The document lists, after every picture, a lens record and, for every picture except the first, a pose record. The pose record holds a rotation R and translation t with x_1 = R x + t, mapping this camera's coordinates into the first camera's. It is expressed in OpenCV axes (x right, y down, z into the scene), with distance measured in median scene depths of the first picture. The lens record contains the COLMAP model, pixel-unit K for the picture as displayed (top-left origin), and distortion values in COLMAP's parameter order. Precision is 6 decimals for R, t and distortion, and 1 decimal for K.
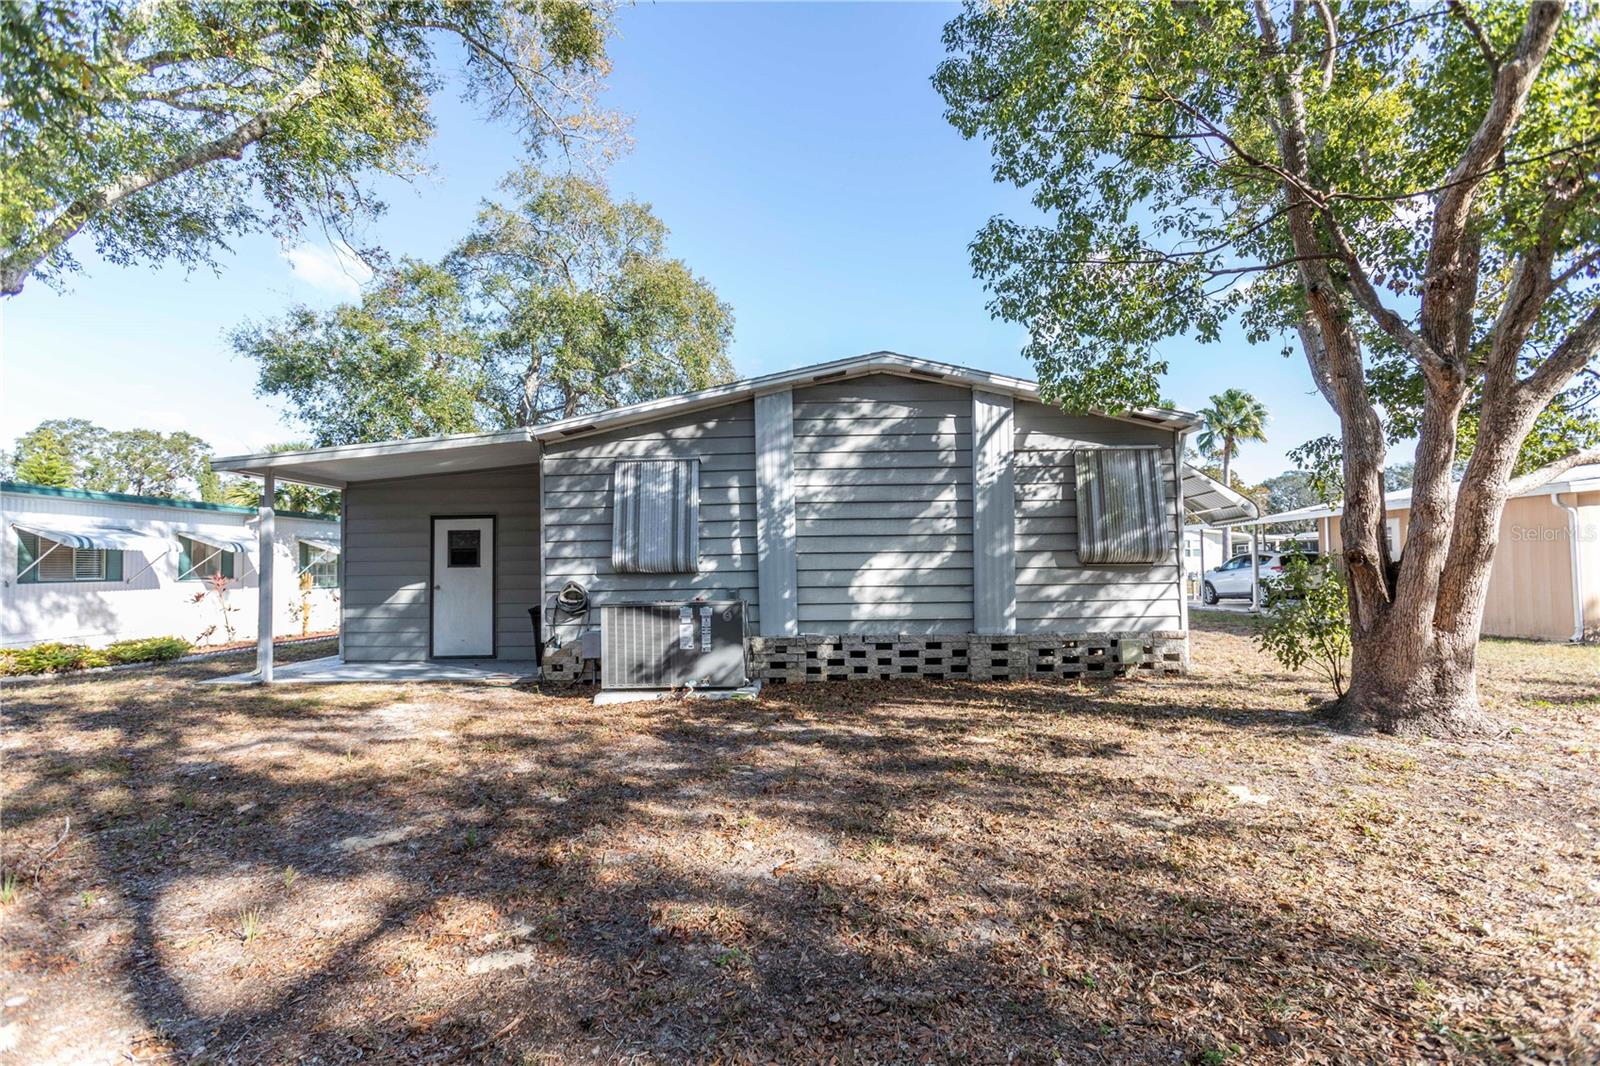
lens RADIAL K [[708.9, 0, 800.1], [0, 708.9, 540.2], [0, 0, 1]] dist [-0.004646, 0.006123]
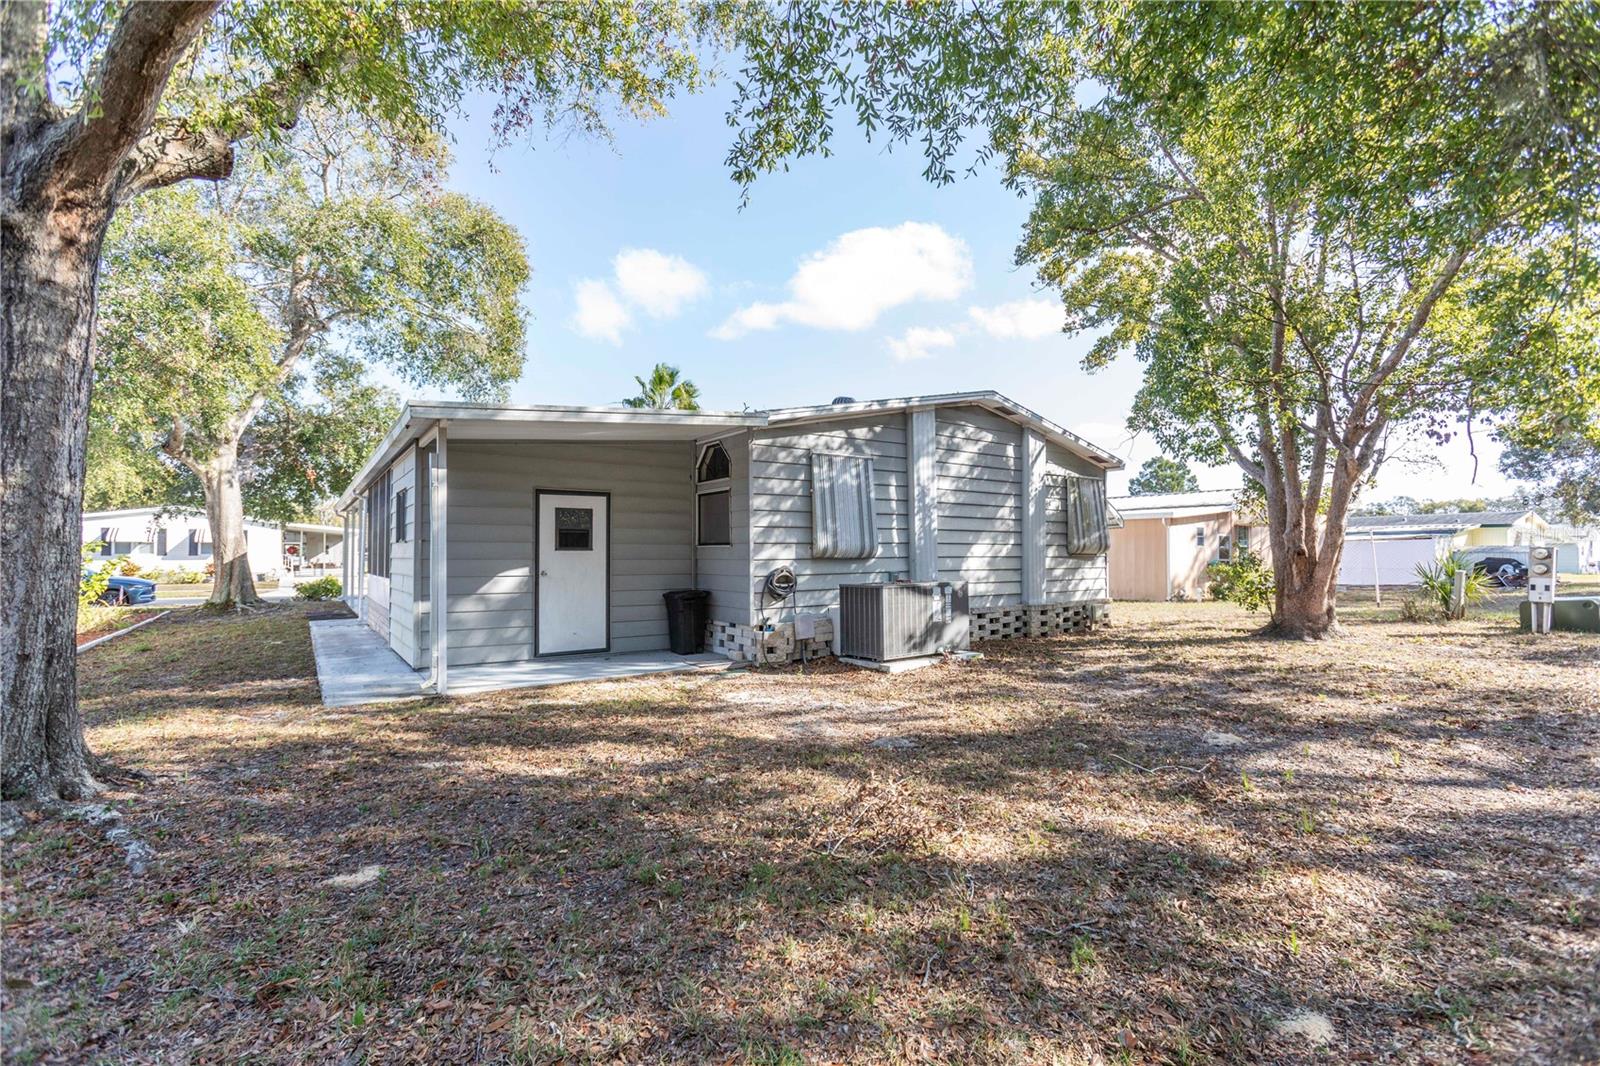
lens RADIAL K [[708.9, 0, 801.2], [0, 708.9, 530.7], [0, 0, 1]] dist [-0.004646, 0.006123]
pose [[0.803635, 0.031598, 0.594283, -0.915564], [-0.029608, 0.999476, -0.013103, 0.020411], [-0.594385, -0.007066, 0.804149, 0.149792]]
